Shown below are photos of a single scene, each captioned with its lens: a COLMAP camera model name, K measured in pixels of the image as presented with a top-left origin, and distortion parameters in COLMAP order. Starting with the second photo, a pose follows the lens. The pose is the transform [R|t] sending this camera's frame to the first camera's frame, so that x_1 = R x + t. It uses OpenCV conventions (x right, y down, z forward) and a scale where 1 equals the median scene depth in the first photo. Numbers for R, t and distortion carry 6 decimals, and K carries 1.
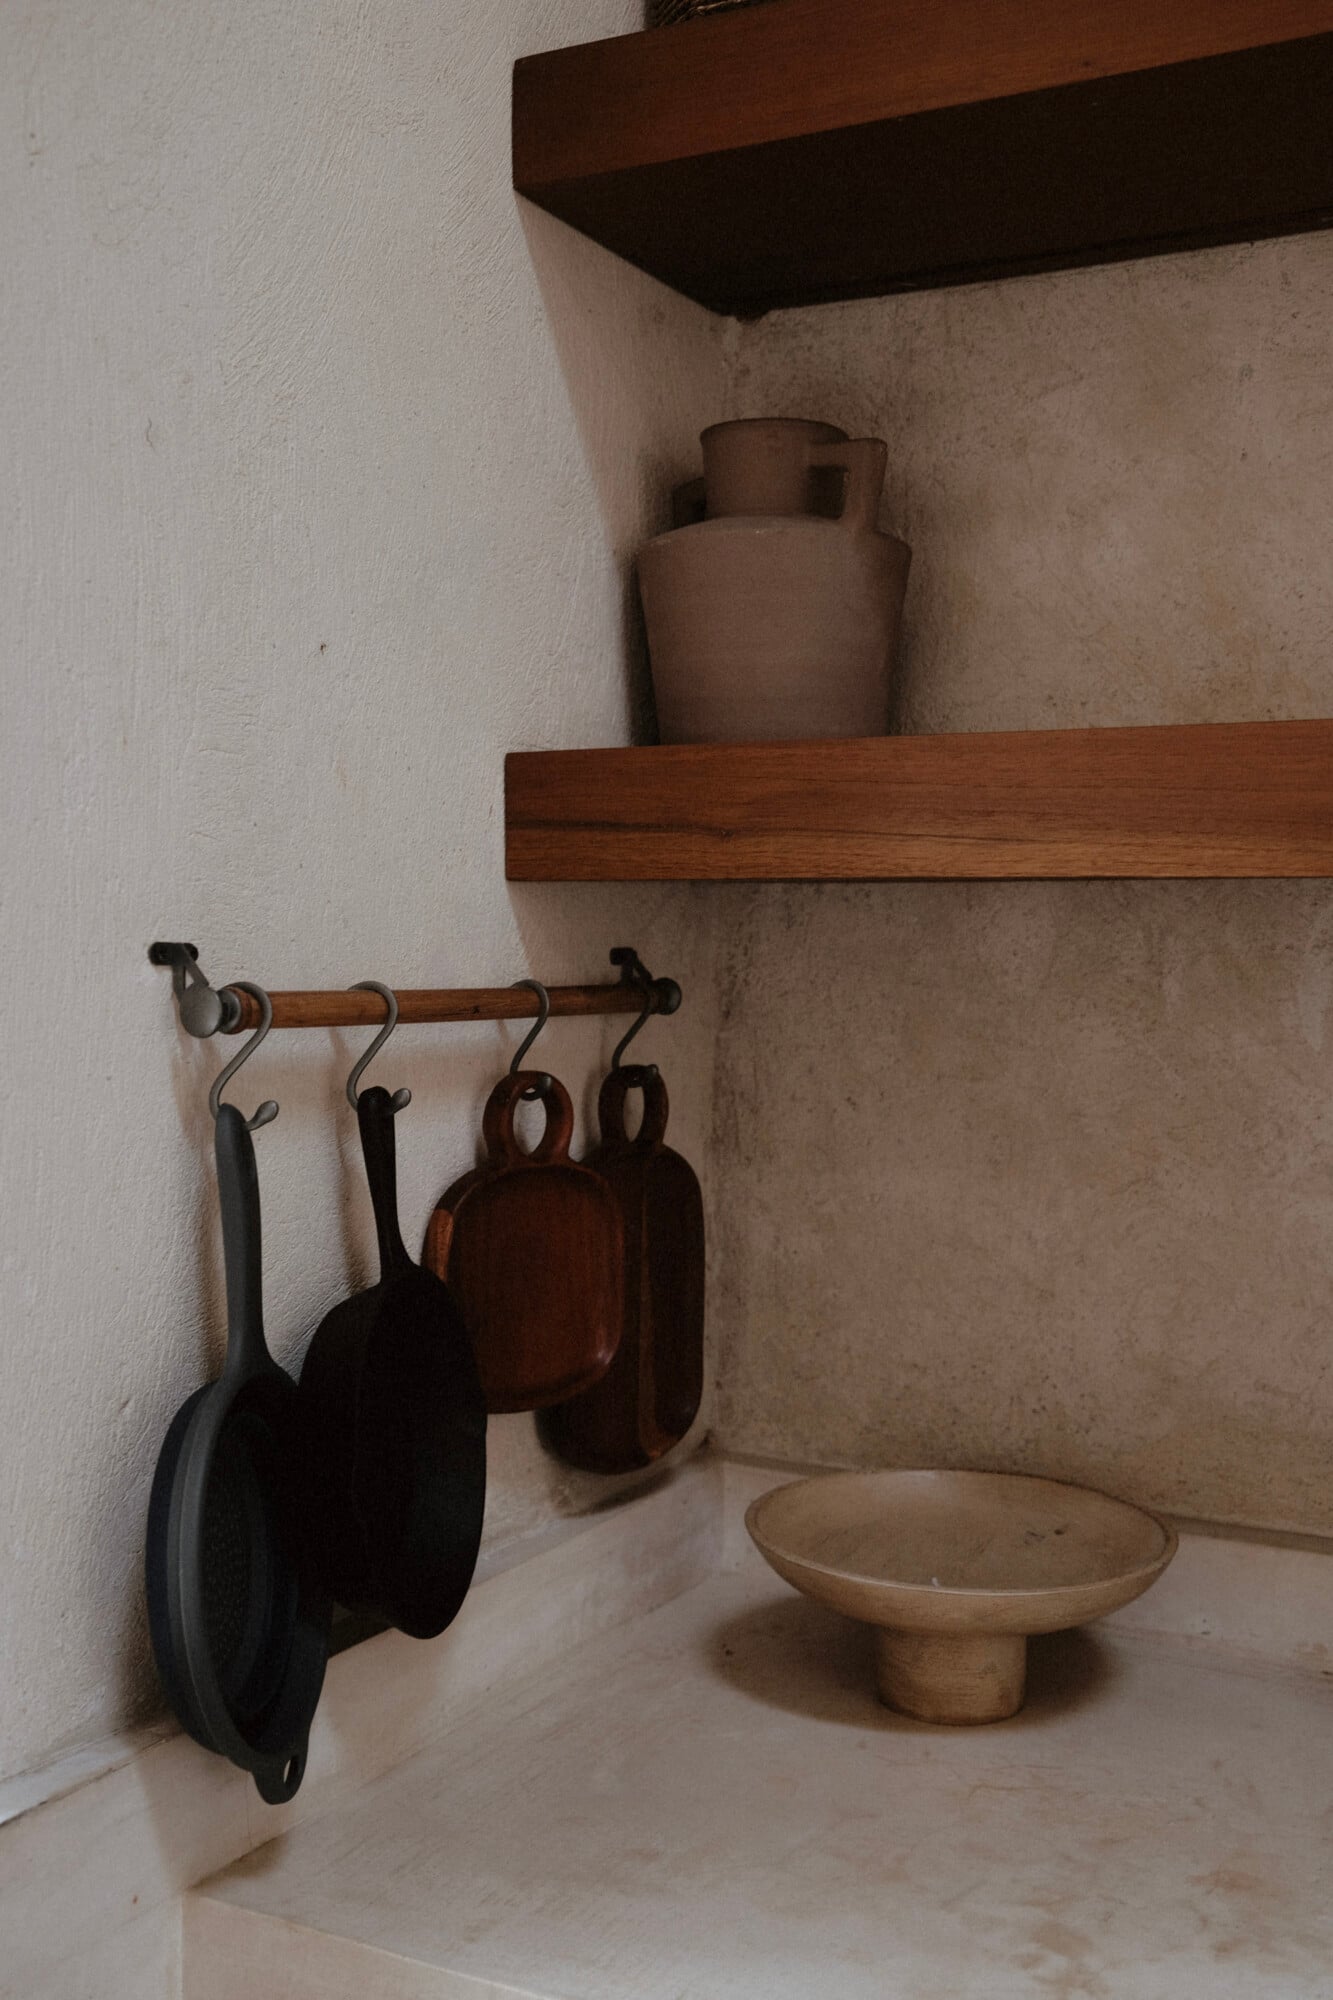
lens RADIAL K [[2029.7, 0, 666.5], [0, 2029.7, 1000.0], [0, 0, 1]] dist [-0.068475, 0.164255]
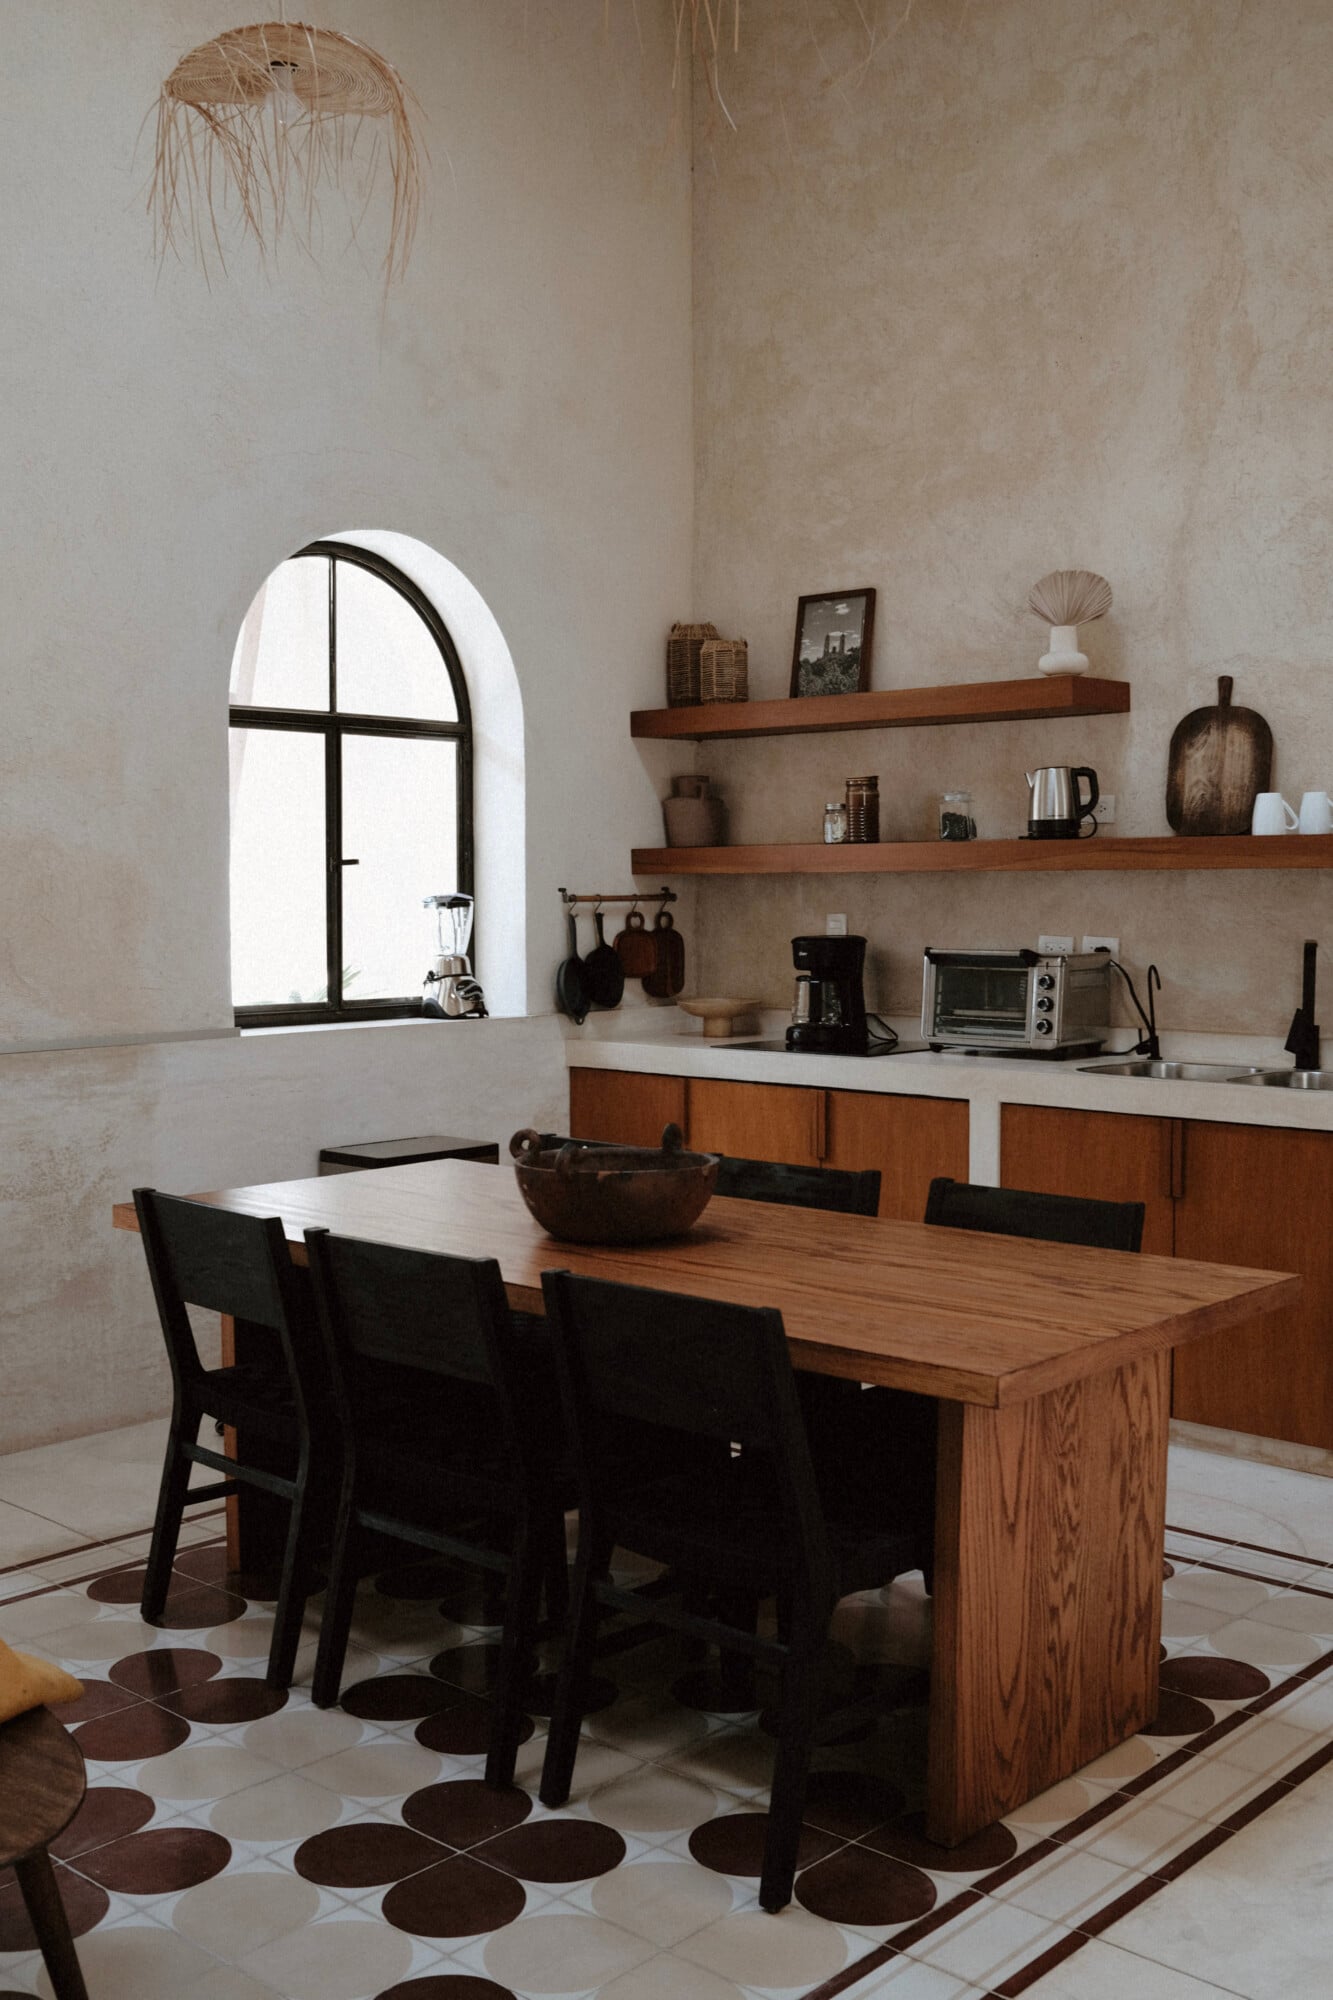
lens RADIAL K [[2029.7, 0, 666.5], [0, 2029.7, 1000.0], [0, 0, 1]] dist [-0.068475, 0.164255]
pose [[0.960564, -0.012320, -0.277788, 1.433374], [0.018633, 0.999624, 0.020098, 0.156951], [0.277436, -0.024482, 0.960432, -3.918434]]
